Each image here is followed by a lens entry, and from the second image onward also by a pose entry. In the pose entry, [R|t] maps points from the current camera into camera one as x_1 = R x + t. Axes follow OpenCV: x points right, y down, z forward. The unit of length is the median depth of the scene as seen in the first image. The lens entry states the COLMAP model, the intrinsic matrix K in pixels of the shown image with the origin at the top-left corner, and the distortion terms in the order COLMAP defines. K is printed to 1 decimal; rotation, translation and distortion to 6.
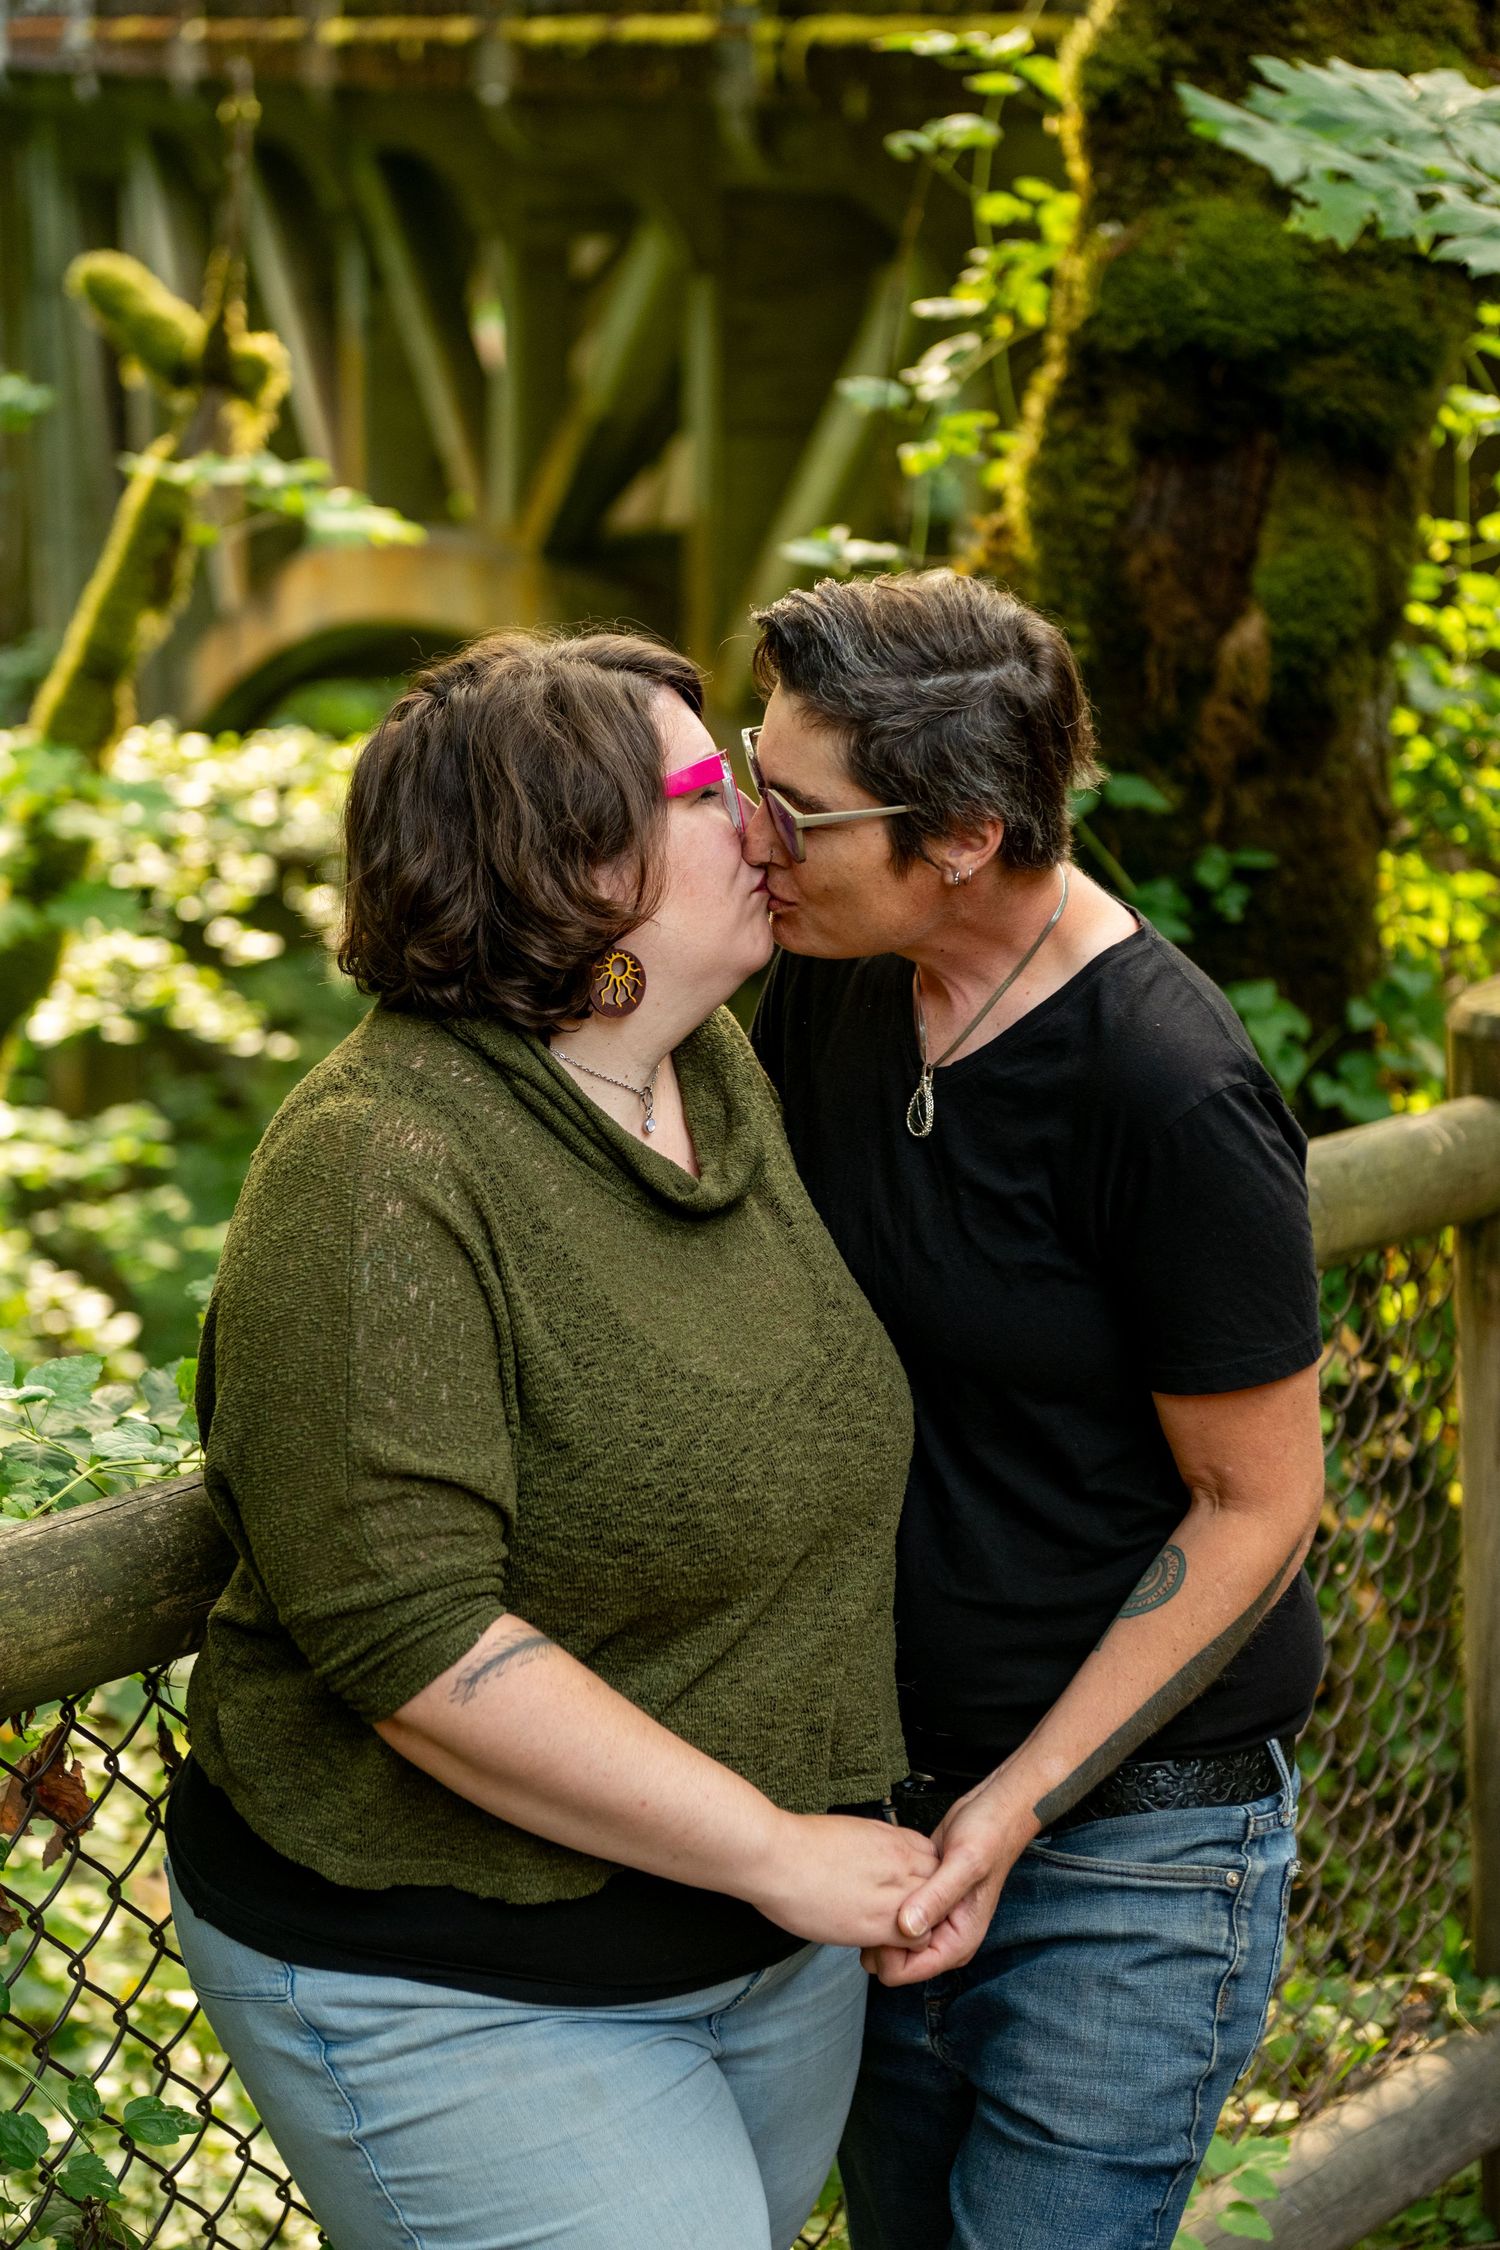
lens RADIAL K [[3947.7, 0, 750.0], [0, 3947.7, 1125.0], [0, 0, 1]] dist [0.018361, 0.037662]
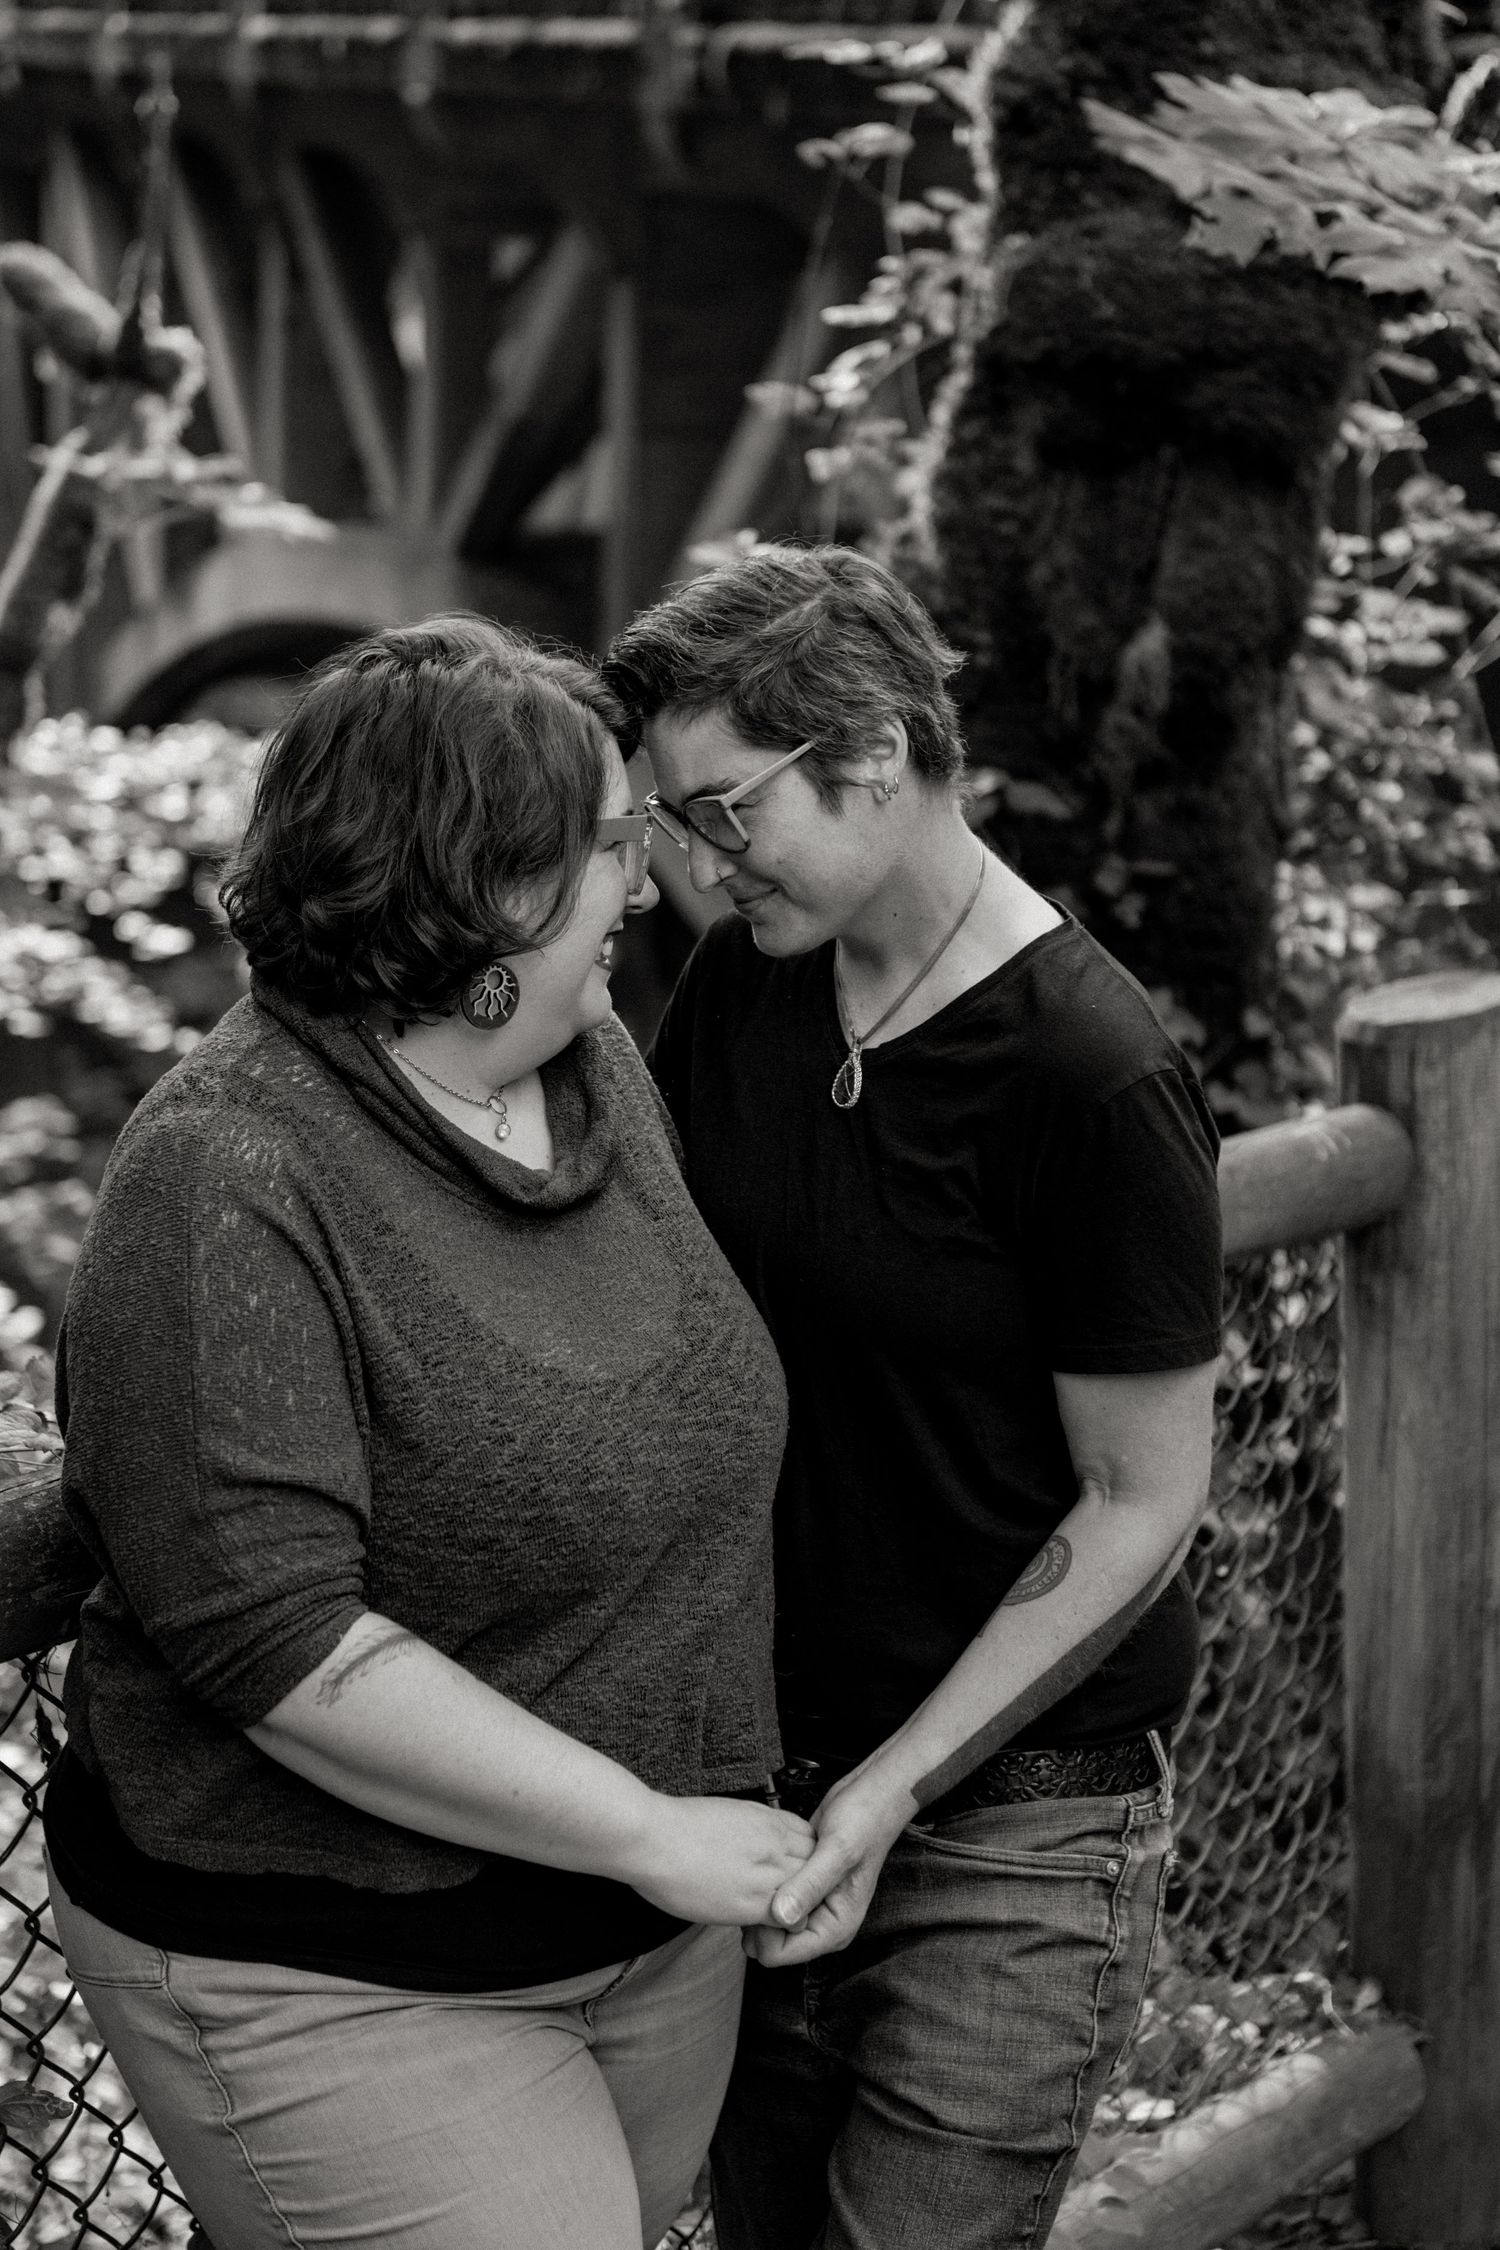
lens RADIAL K [[3951.4, 0, 759.6], [0, 3951.4, 1106.7], [0, 0, 1]] dist [0.031757, -0.122759]
pose [[0.999622, 0.013377, 0.024032, 0.004004], [-0.013241, 0.999896, -0.005797, 0.000875], [-0.024108, 0.005477, 0.999694, -0.005297]]
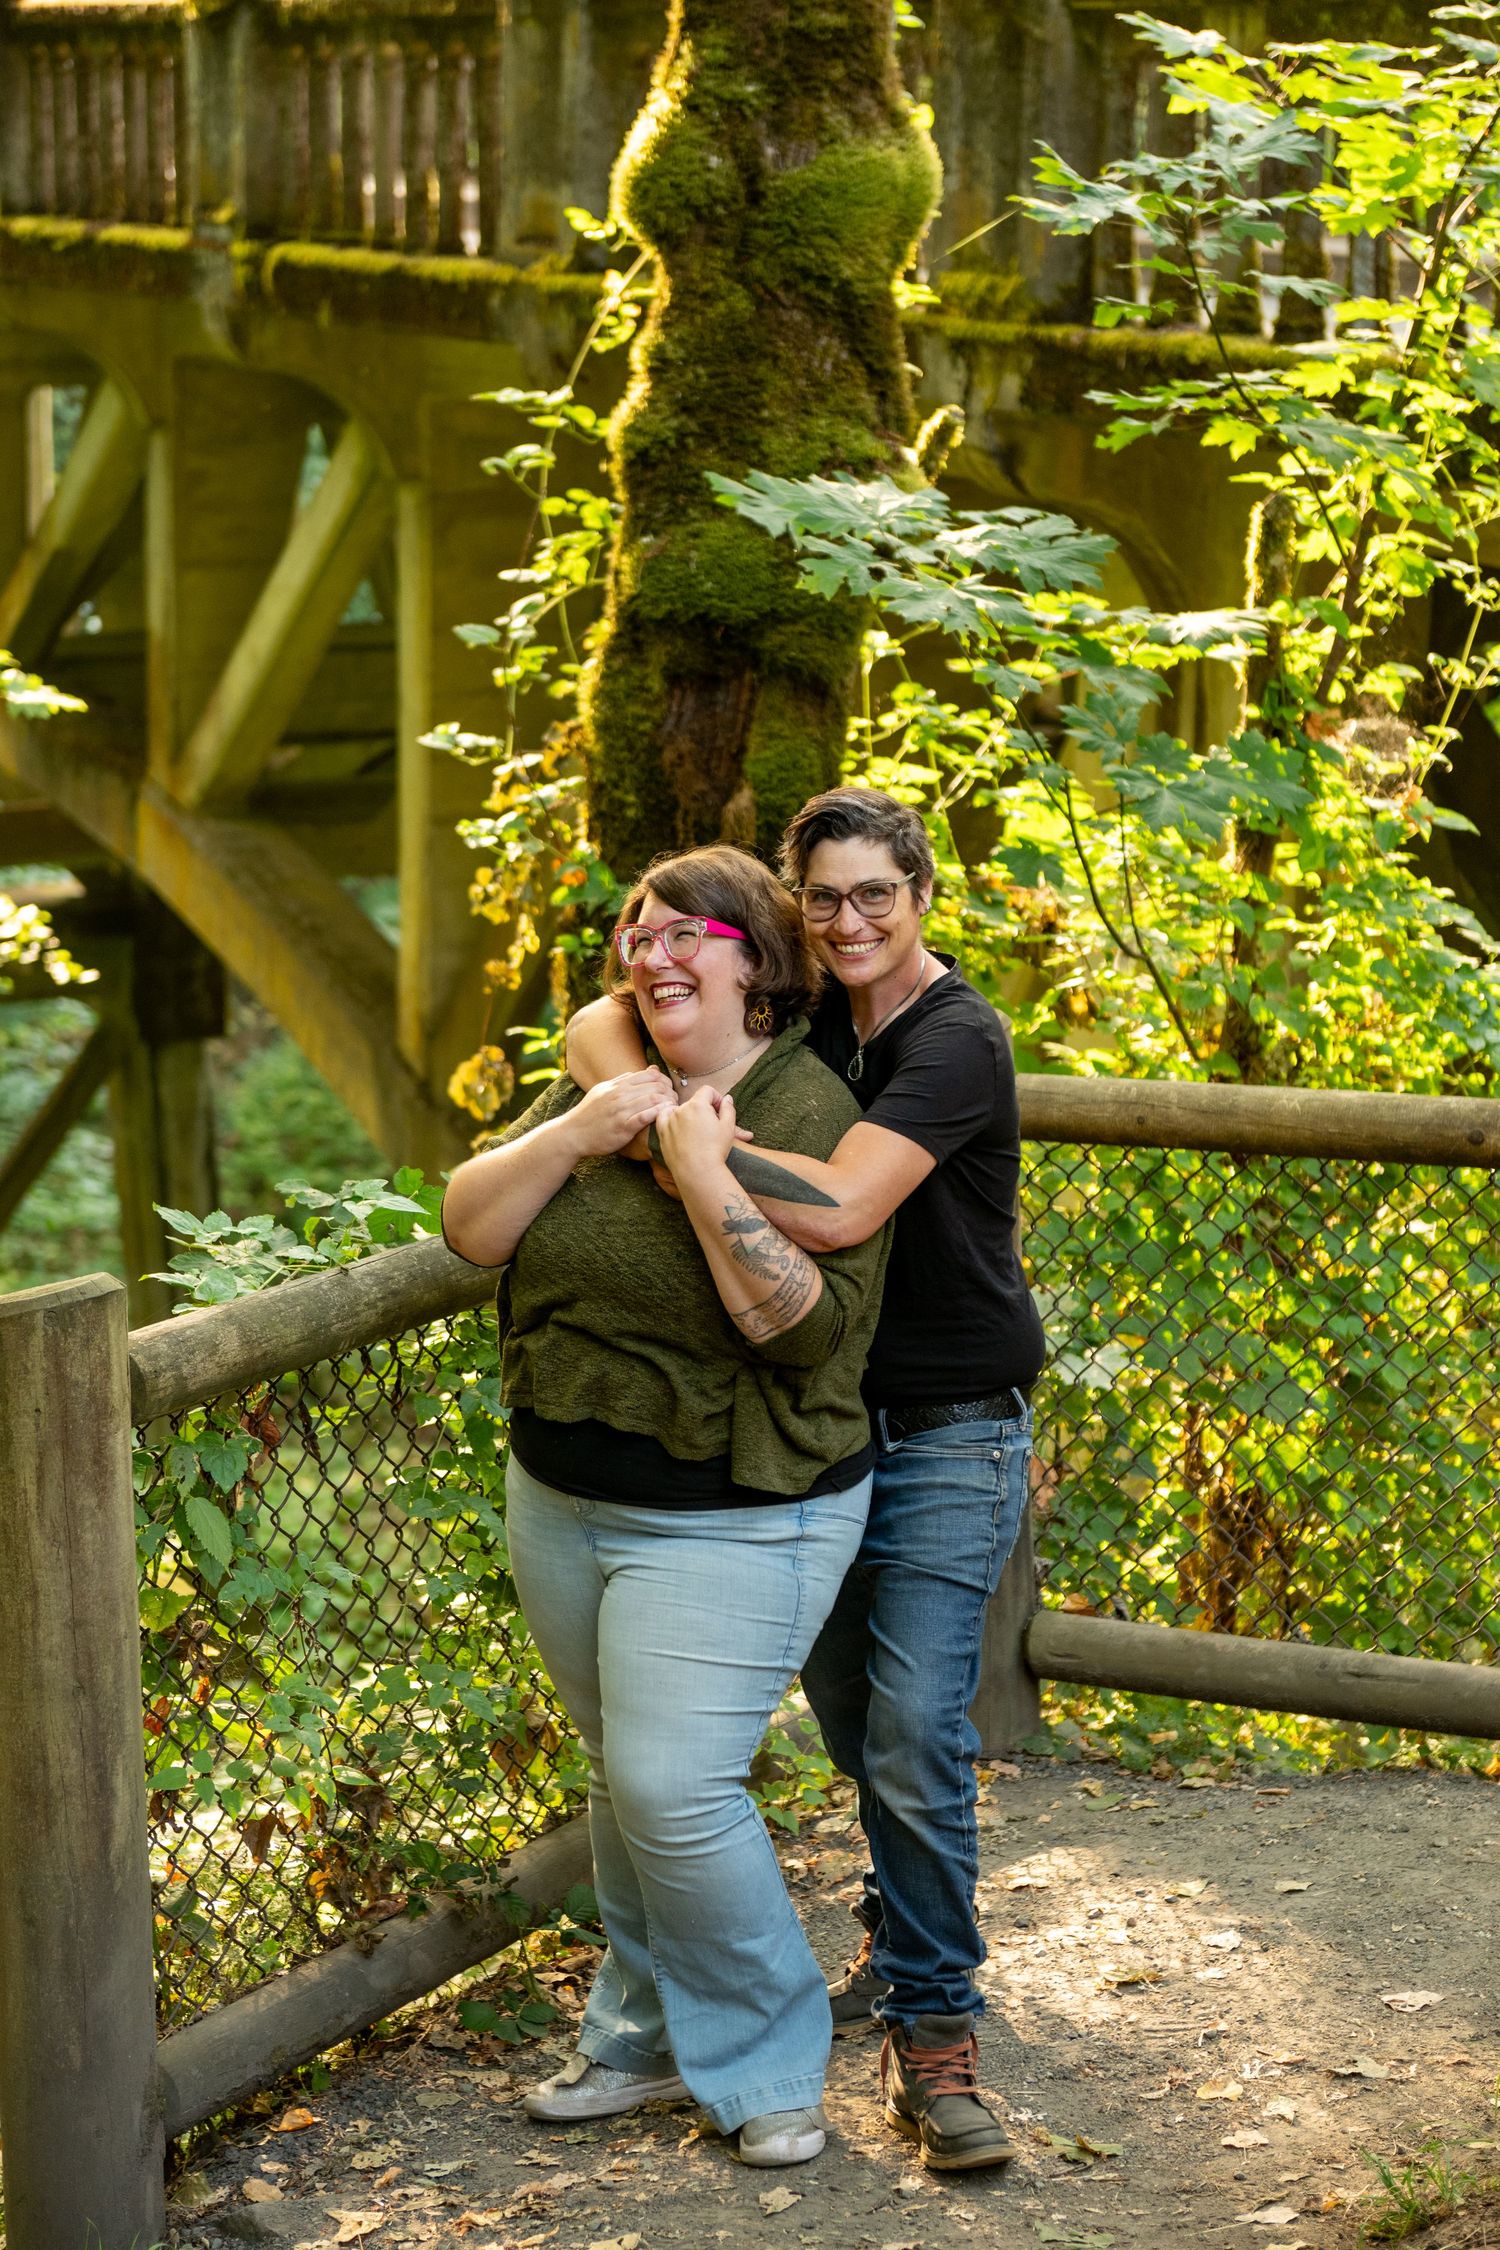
lens RADIAL K [[3947.7, 0, 750.0], [0, 3947.7, 1125.0], [0, 0, 1]] dist [0.018361, 0.037662]
pose [[0.984619, -0.022527, 0.173259, -0.138599], [0.024831, 0.999630, -0.011140, 0.018872], [-0.172944, 0.015271, 0.984813, -0.508357]]
